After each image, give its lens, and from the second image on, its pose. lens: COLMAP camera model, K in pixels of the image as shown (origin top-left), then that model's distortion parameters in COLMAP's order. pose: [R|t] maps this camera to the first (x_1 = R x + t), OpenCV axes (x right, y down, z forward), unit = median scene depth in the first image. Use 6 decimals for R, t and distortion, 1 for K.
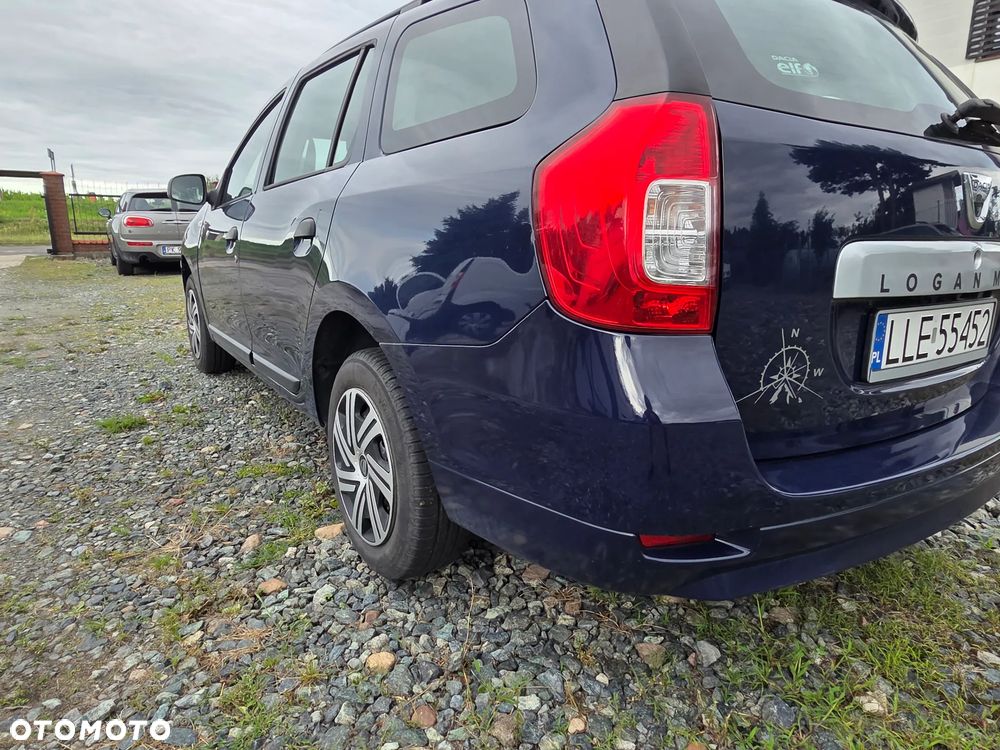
lens RADIAL K [[692.0, 0, 479.2], [0, 692.0, 367.4], [0, 0, 1]] dist [0.016148, -0.012946]
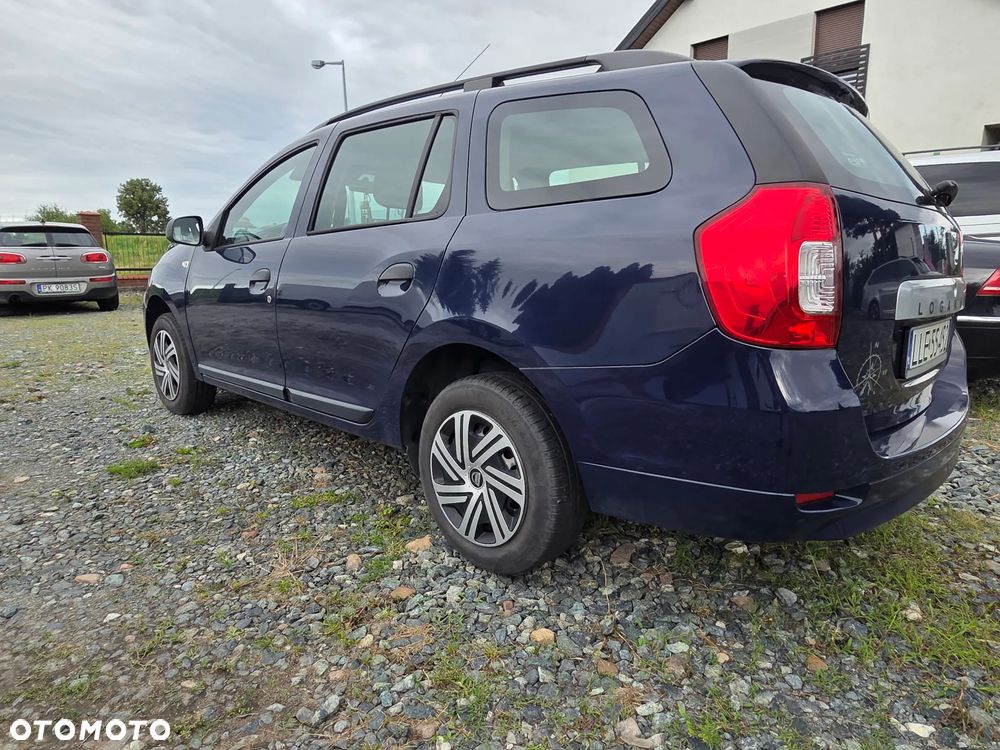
lens RADIAL K [[692.0, 0, 507.5], [0, 692.0, 367.5], [0, 0, 1]] dist [0.016148, -0.012946]
pose [[0.975207, -0.045942, 0.216473, -0.372490], [0.054774, 0.997886, -0.034971, 0.003106], [-0.214409, 0.045961, 0.975662, -0.141544]]
